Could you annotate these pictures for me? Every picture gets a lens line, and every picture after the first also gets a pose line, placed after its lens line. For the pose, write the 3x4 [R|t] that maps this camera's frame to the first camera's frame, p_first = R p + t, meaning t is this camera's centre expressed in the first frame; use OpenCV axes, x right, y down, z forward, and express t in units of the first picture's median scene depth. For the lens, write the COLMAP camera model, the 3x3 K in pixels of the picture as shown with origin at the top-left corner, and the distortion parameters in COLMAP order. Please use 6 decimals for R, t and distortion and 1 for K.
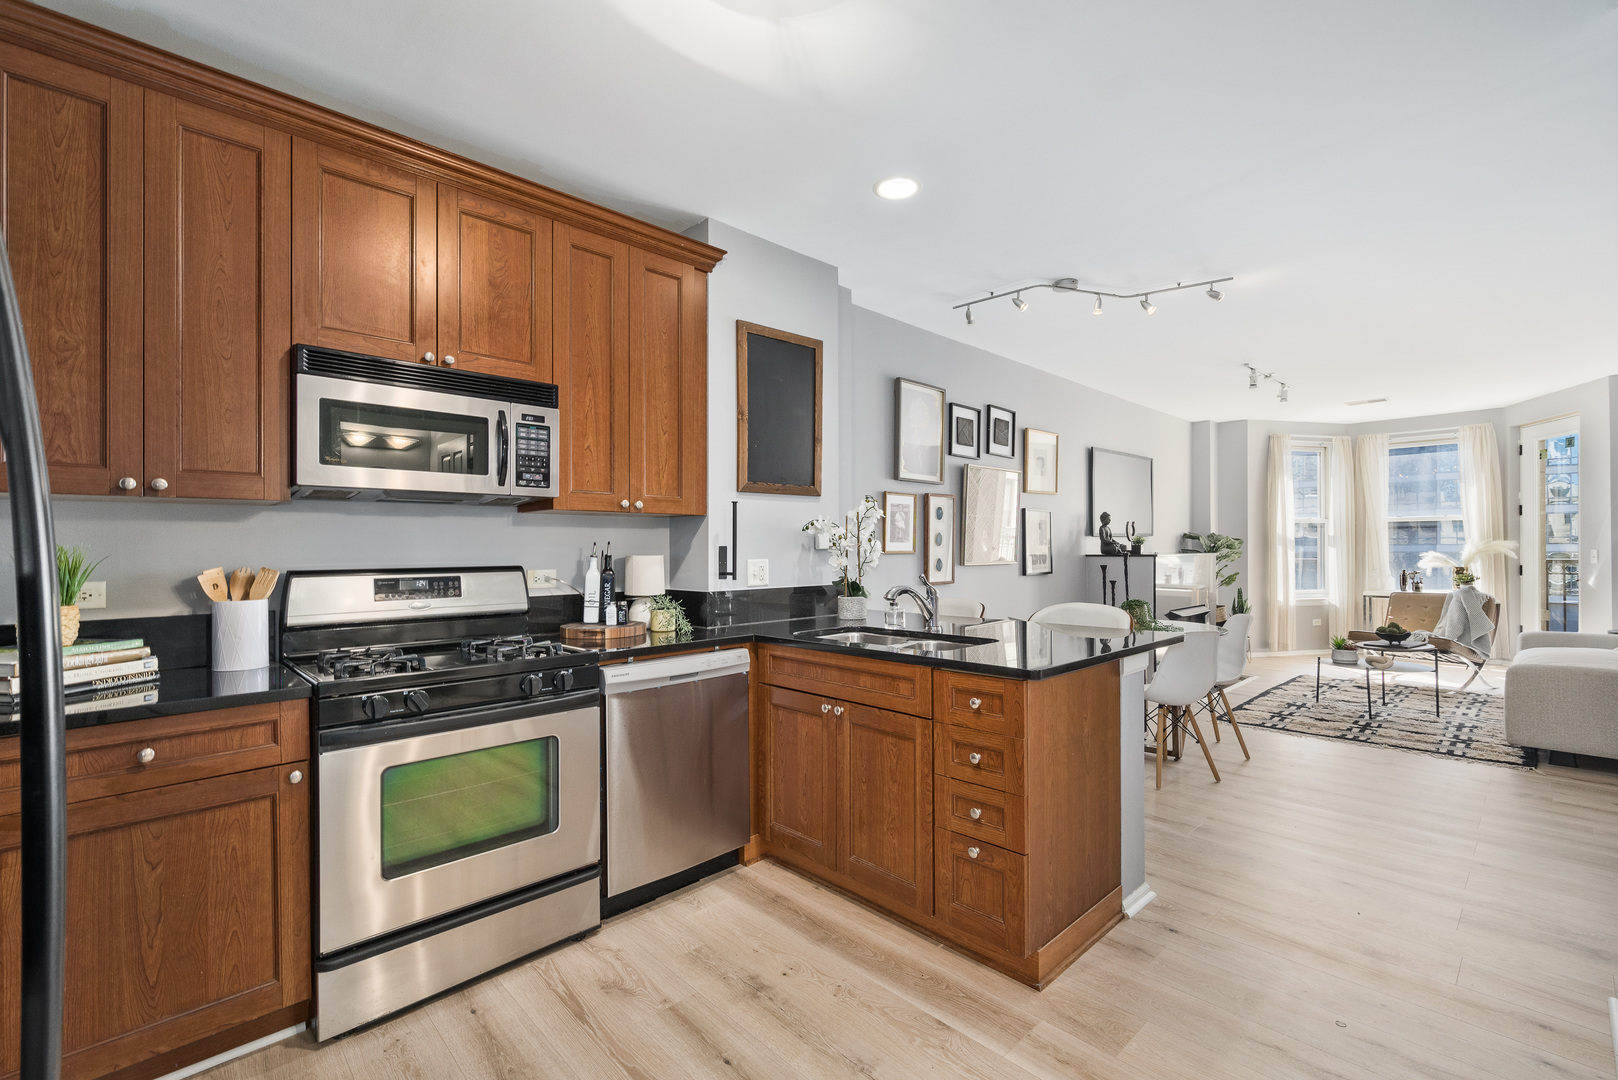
lens RADIAL K [[706.1, 0, 831.9], [0, 706.1, 549.0], [0, 0, 1]] dist [-0.001564, -0.000190]
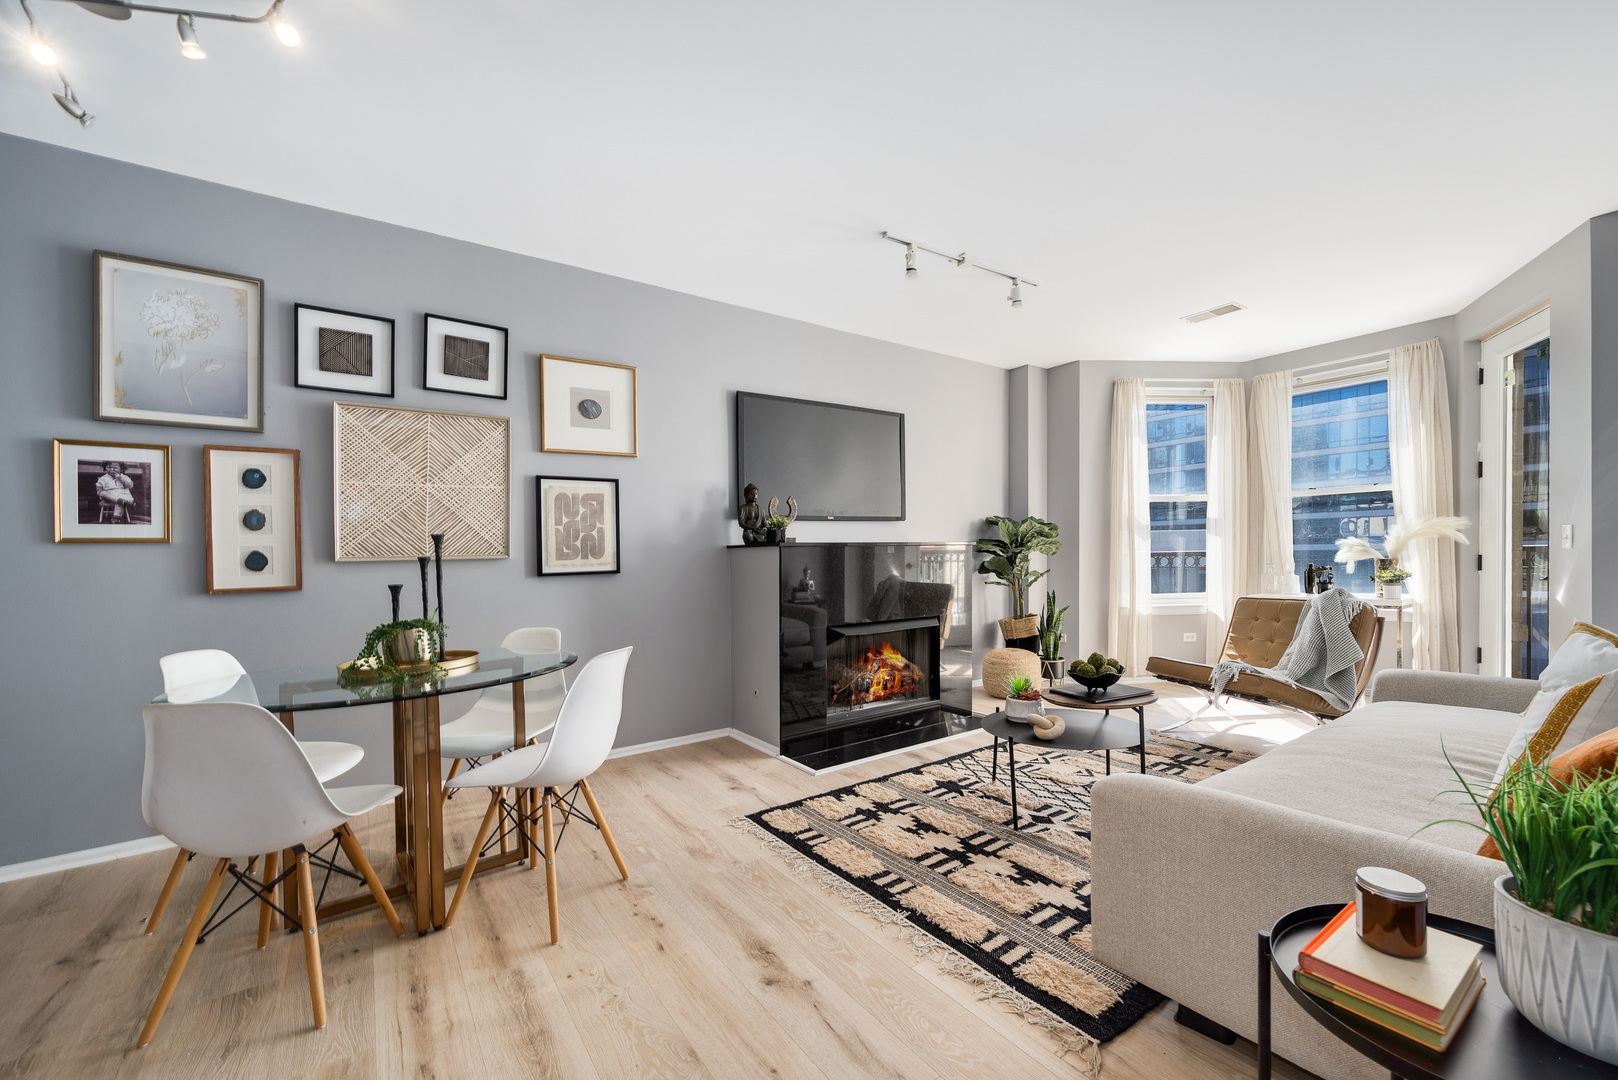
lens RADIAL K [[658.9, 0, 821.5], [0, 658.9, 560.0], [0, 0, 1]] dist [-0.001826, -0.000238]
pose [[0.989465, -0.011149, -0.144341, 1.068160], [0.012914, 0.999853, 0.011295, 0.030817], [0.144193, -0.013040, 0.989464, 0.721102]]
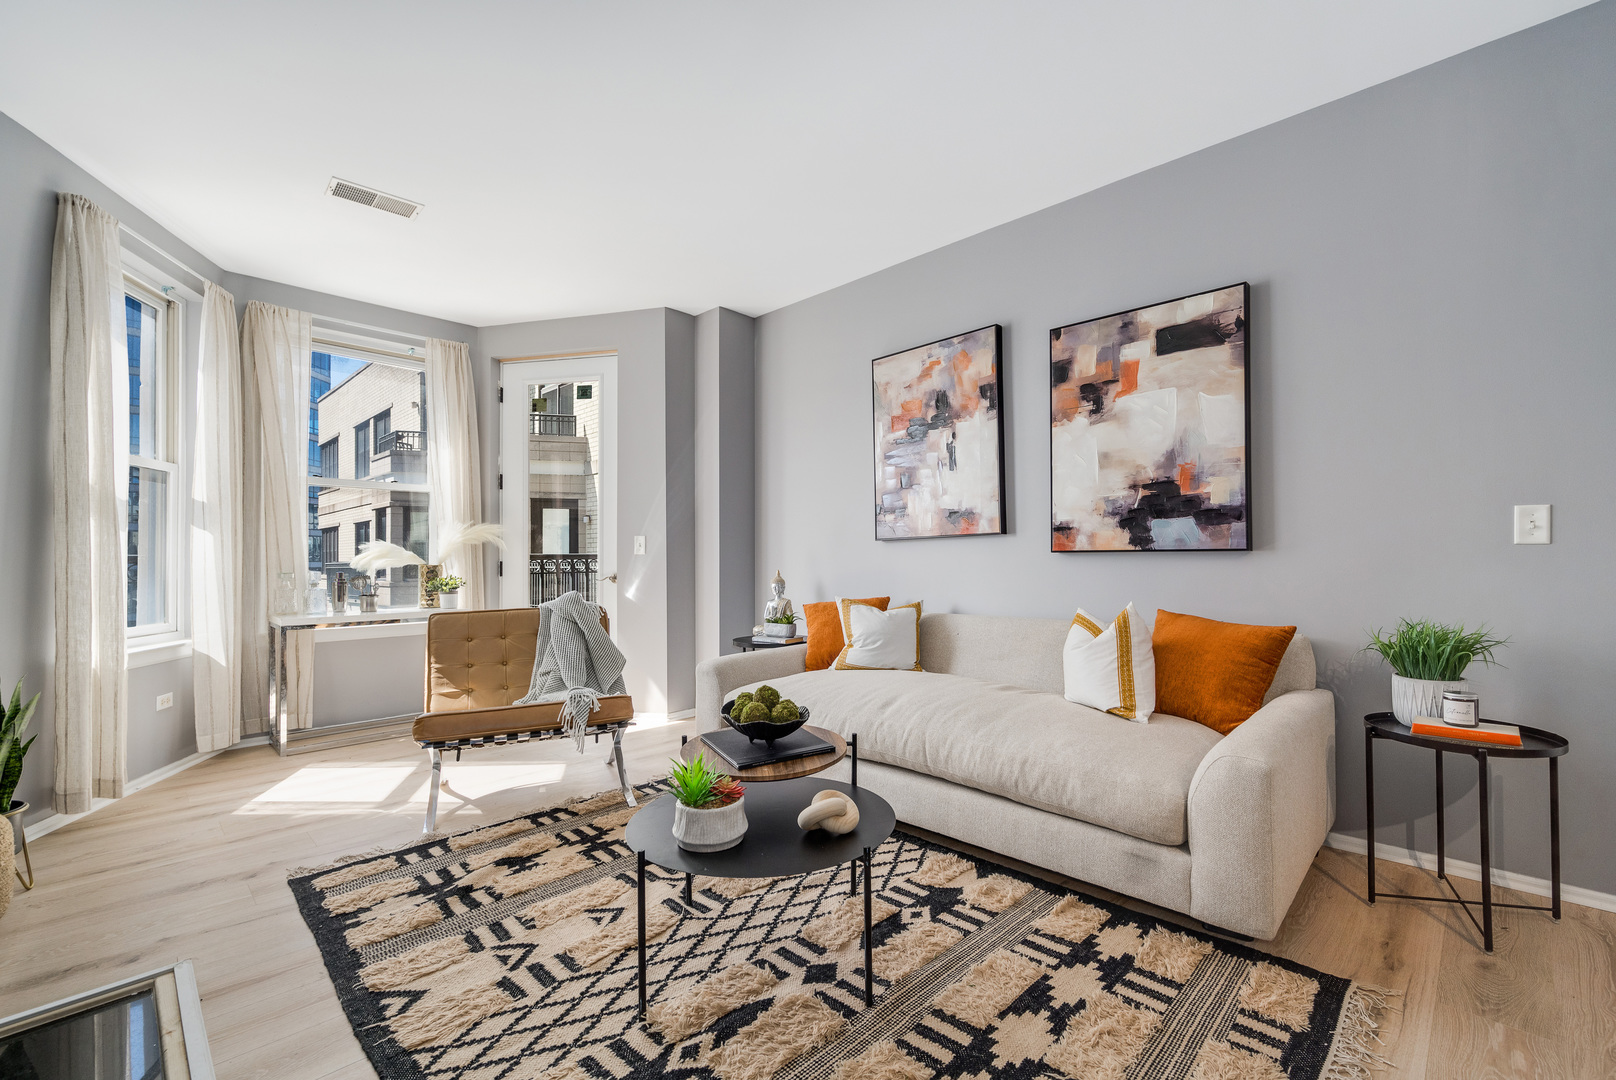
lens RADIAL K [[671.0, 0, 834.3], [0, 671.0, 554.6], [0, 0, 1]] dist [0.002160, -0.000043]
pose [[-0.037191, 0.013609, 0.999216, 0.703394], [0.003611, 0.999903, -0.013483, 0.060006], [-0.999302, 0.003107, -0.037237, 1.591198]]
